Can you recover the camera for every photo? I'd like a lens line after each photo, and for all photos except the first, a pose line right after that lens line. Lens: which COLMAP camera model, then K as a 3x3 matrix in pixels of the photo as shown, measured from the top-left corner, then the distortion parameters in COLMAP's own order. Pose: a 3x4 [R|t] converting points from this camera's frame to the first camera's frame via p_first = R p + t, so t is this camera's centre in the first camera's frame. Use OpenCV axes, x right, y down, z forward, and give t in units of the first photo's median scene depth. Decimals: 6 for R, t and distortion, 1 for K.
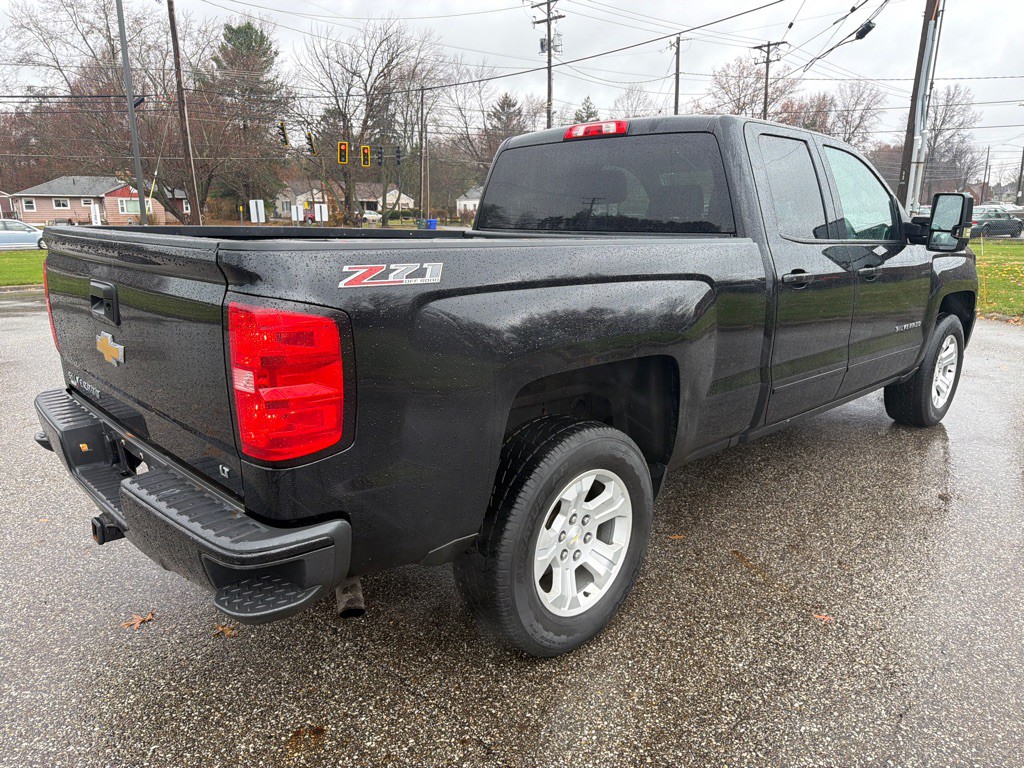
lens RADIAL K [[768.9, 0, 512.0], [0, 768.9, 384.0], [0, 0, 1]] dist [0.032145, -0.006934]
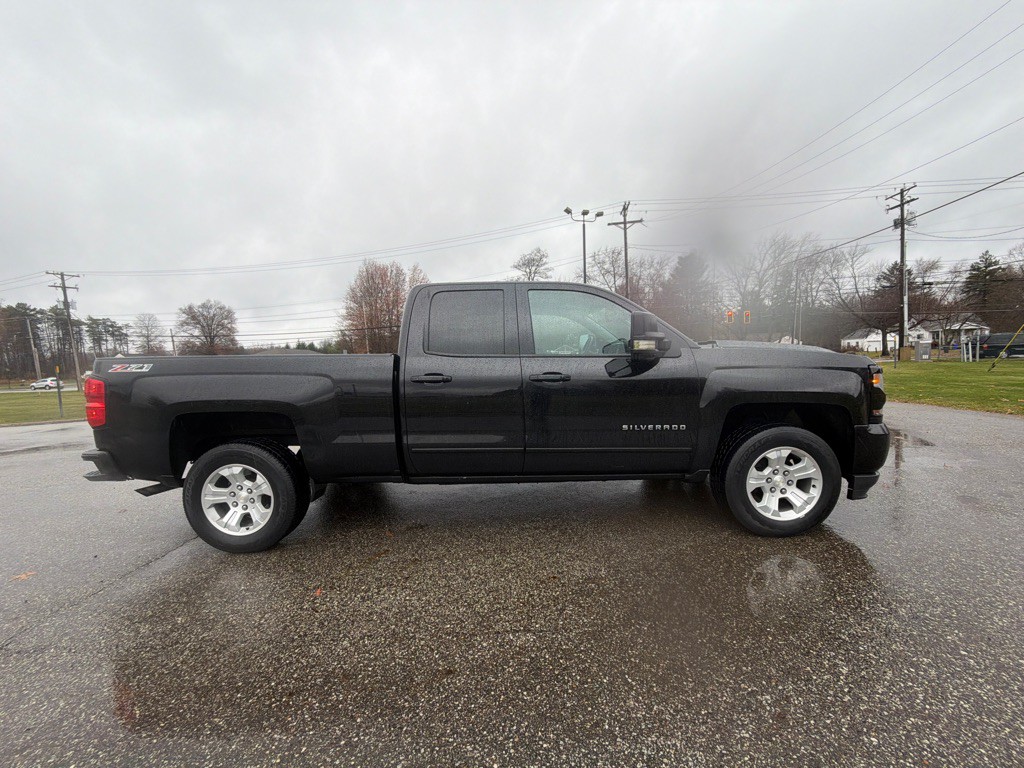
lens RADIAL K [[421.7, 0, 498.7], [0, 421.7, 386.2], [0, 0, 1]] dist [0.003209, 0.000318]
pose [[0.679029, 0.023230, -0.733744, 0.112113], [-0.130435, 0.987414, -0.089447, -0.006845], [0.722431, 0.156443, 0.673513, 0.056269]]
